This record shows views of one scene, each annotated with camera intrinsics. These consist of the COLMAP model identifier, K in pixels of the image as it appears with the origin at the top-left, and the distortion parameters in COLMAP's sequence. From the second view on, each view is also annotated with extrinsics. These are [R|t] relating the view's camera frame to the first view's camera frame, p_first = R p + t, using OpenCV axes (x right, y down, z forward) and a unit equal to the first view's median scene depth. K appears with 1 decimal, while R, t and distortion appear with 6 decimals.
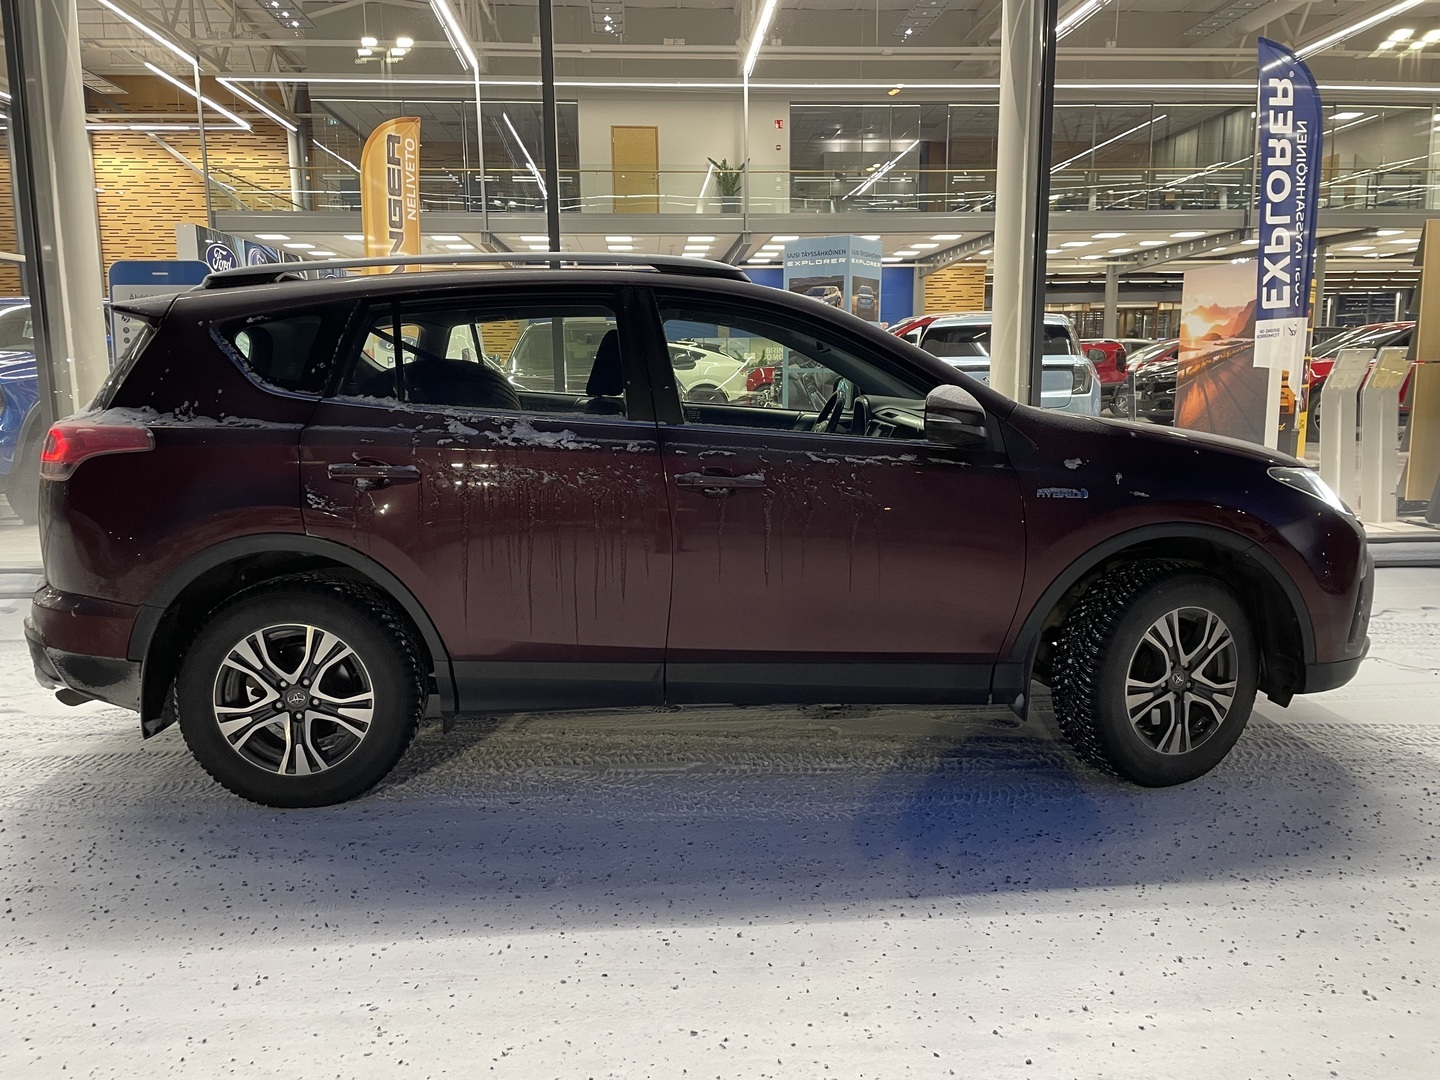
lens RADIAL K [[1102.8, 0, 730.1], [0, 1102.8, 541.6], [0, 0, 1]] dist [0.093127, -0.124001]
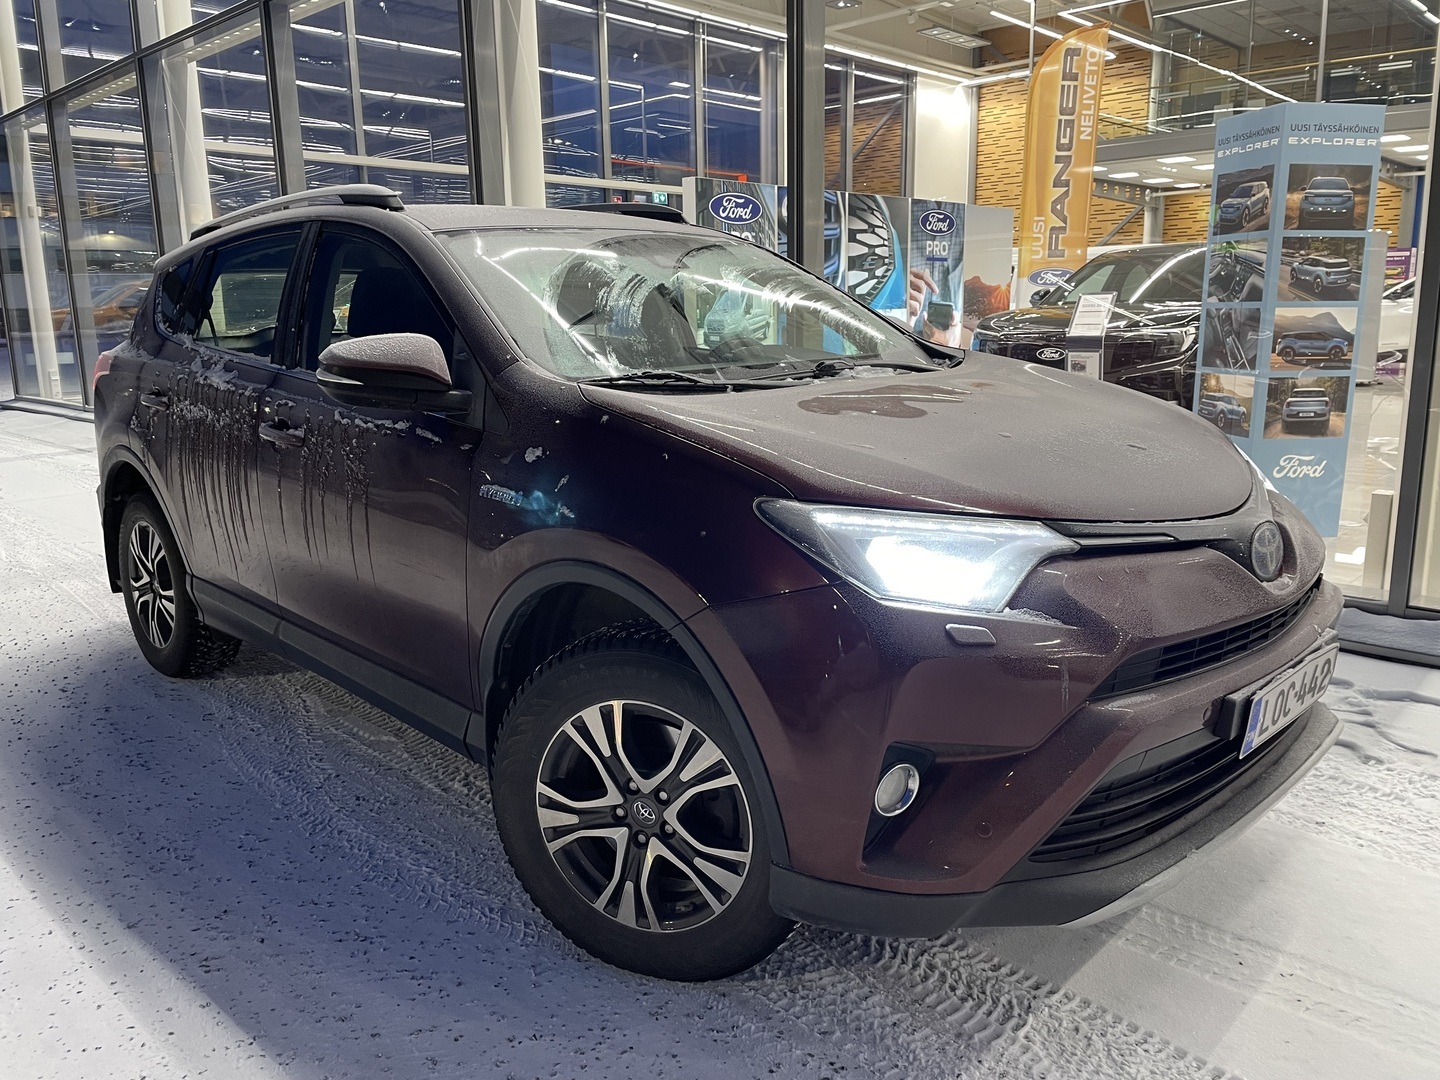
lens RADIAL K [[1102.8, 0, 730.1], [0, 1102.8, 541.6], [0, 0, 1]] dist [0.093127, -0.124001]
pose [[0.659629, 0.154209, -0.735601, 0.420762], [-0.112214, 0.987962, 0.106488, -0.048347], [0.743167, 0.012302, 0.668992, 0.298373]]
